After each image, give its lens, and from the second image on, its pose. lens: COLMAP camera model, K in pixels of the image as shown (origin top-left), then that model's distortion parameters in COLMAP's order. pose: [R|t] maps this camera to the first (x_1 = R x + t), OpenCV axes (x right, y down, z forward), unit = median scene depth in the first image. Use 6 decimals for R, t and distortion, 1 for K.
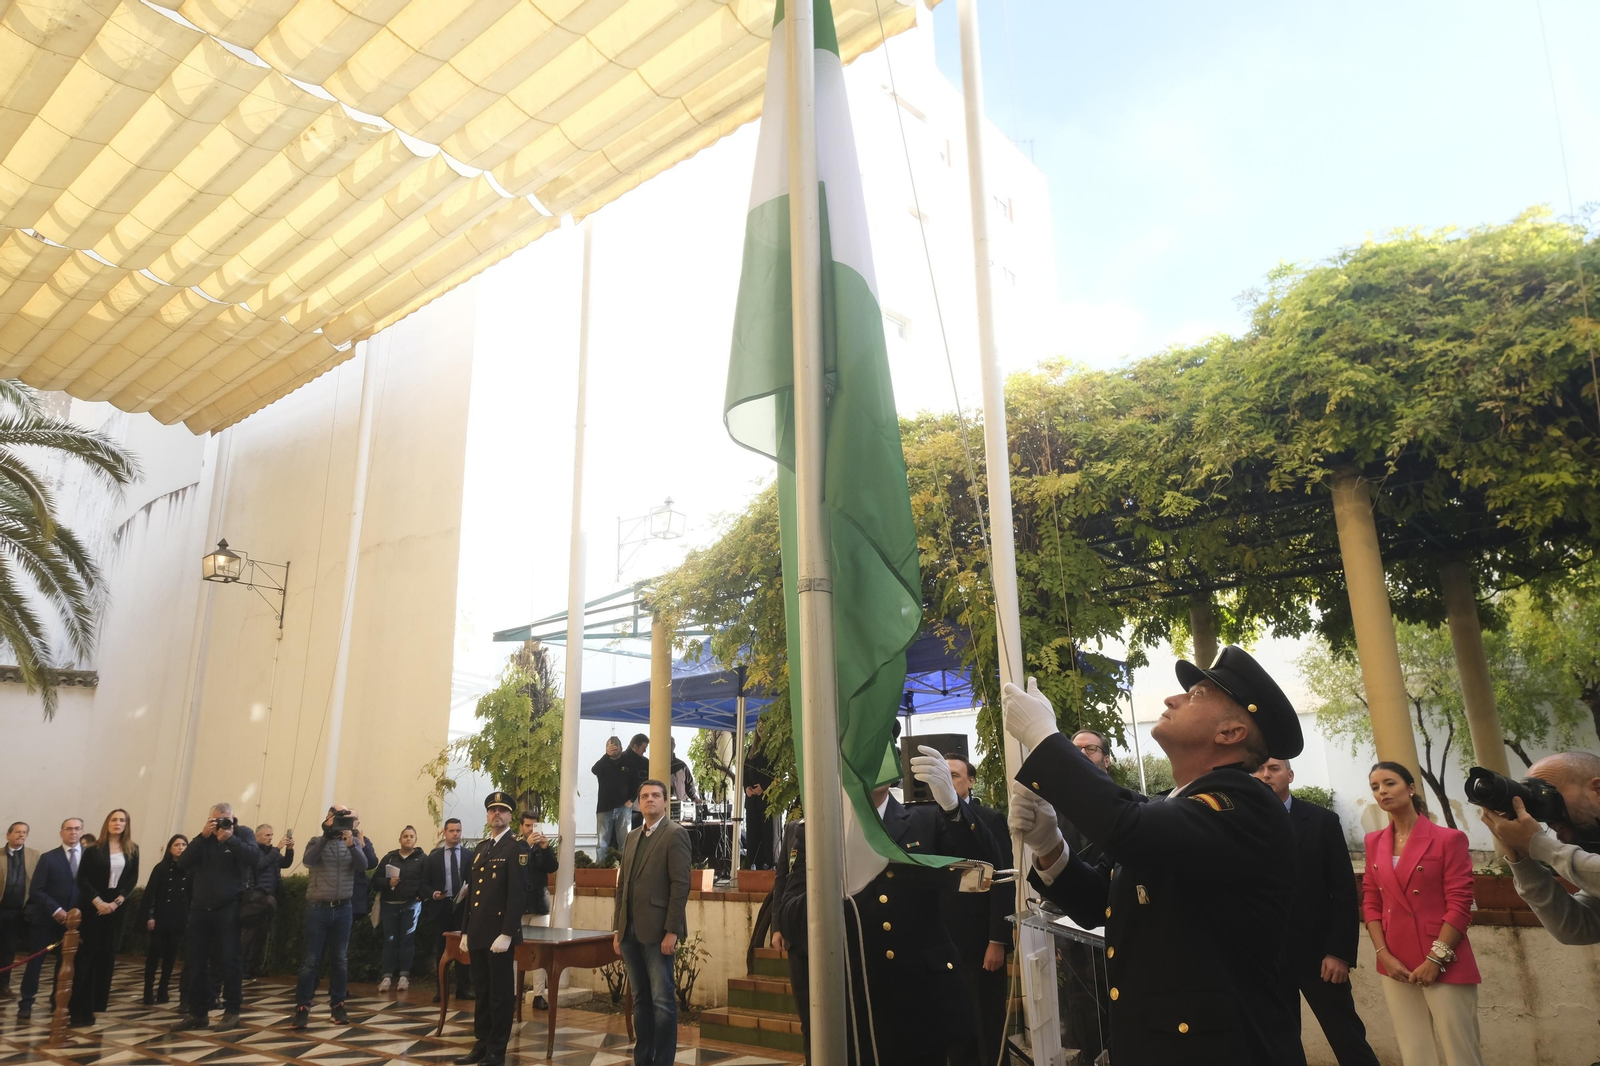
lens RADIAL K [[1093.1, 0, 803.5], [0, 1093.1, 536.3], [0, 0, 1]] dist [0.001313, 0.017119]
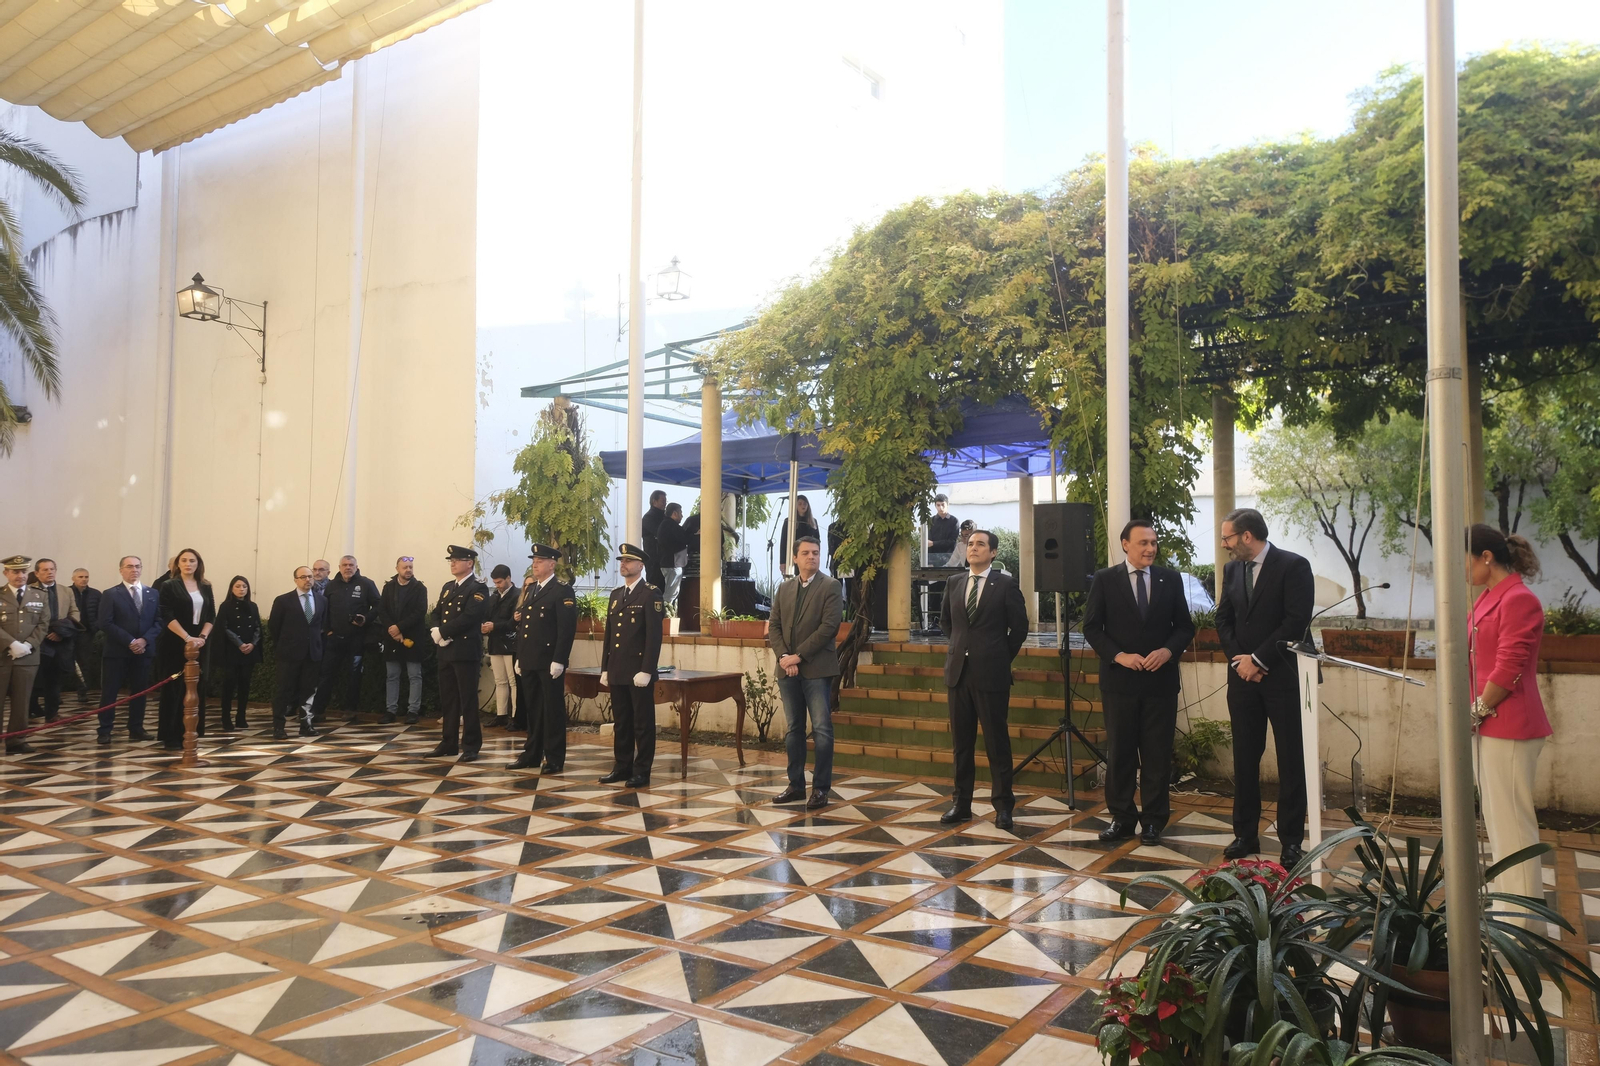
lens RADIAL K [[1085.7, 0, 798.7], [0, 1085.7, 539.1], [0, 0, 1]] dist [0.018828, -0.006605]
pose [[0.992632, 0.029732, 0.117467, -0.220371], [-0.054045, 0.976296, 0.209582, 0.002053], [-0.108451, -0.214386, 0.970709, -0.028146]]
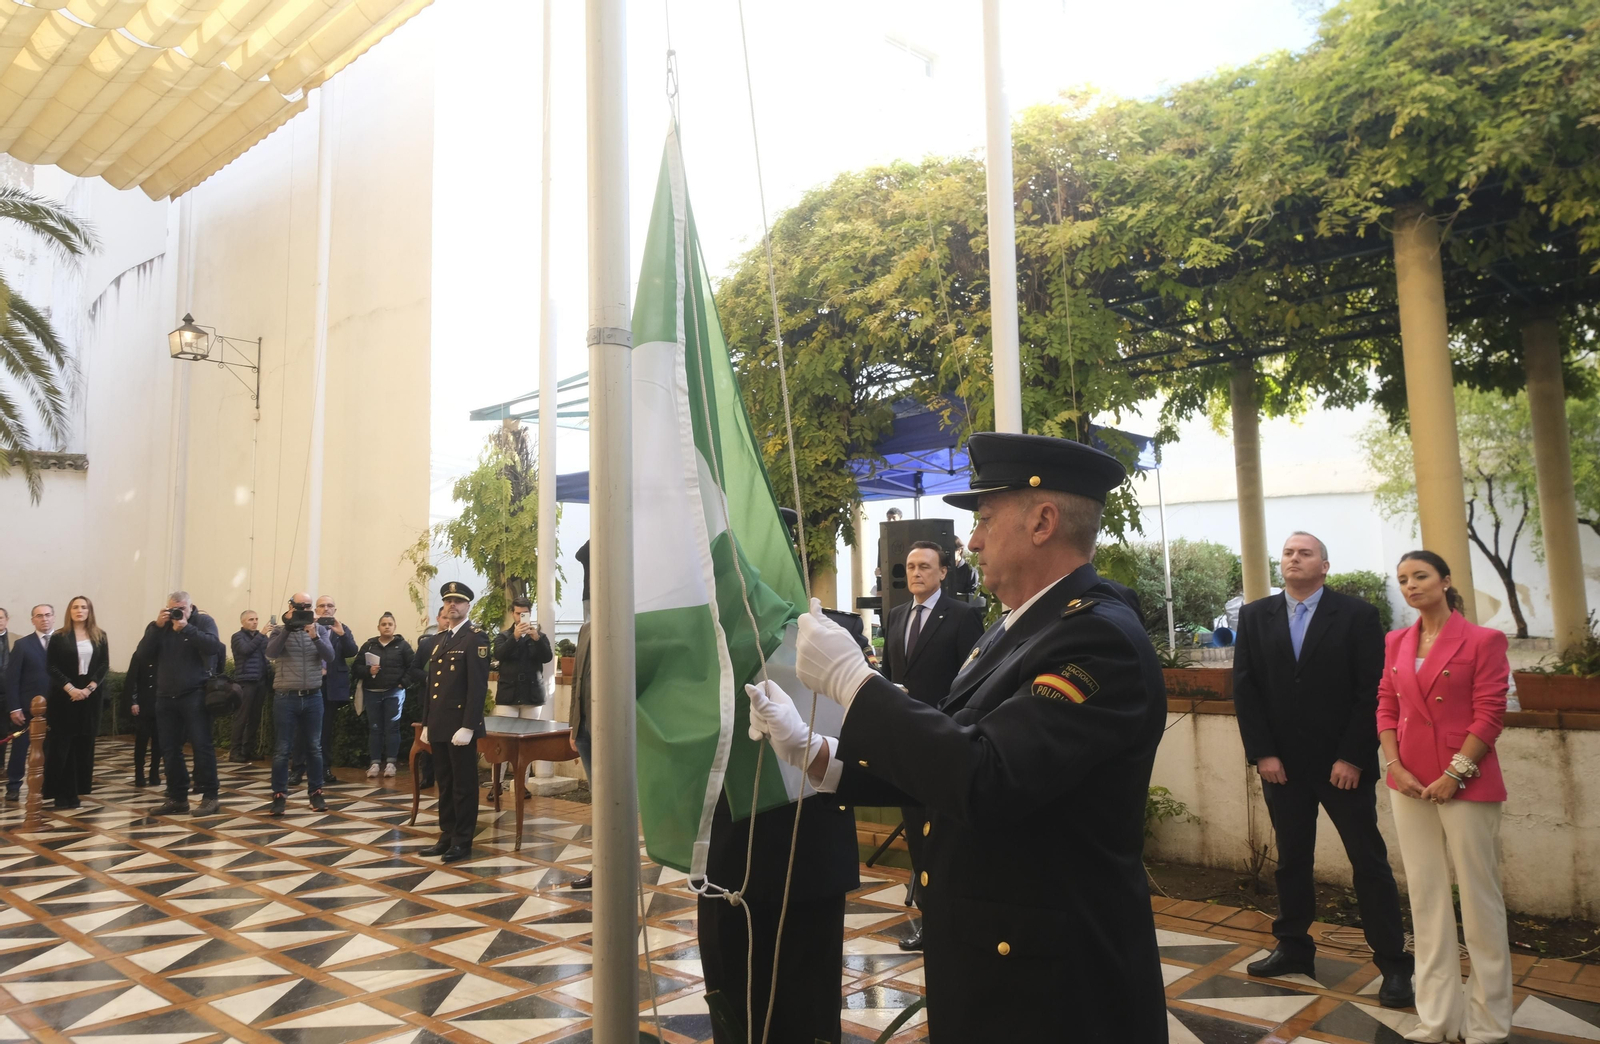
lens RADIAL K [[1153.4, 0, 775.3], [0, 1153.4, 493.6], [0, 0, 1]] dist [-0.002254, 0.020837]
pose [[0.998534, -0.004615, -0.053925, 0.043993], [0.013172, 0.987120, 0.159441, 0.006368], [0.052494, -0.159917, 0.985734, 0.051917]]
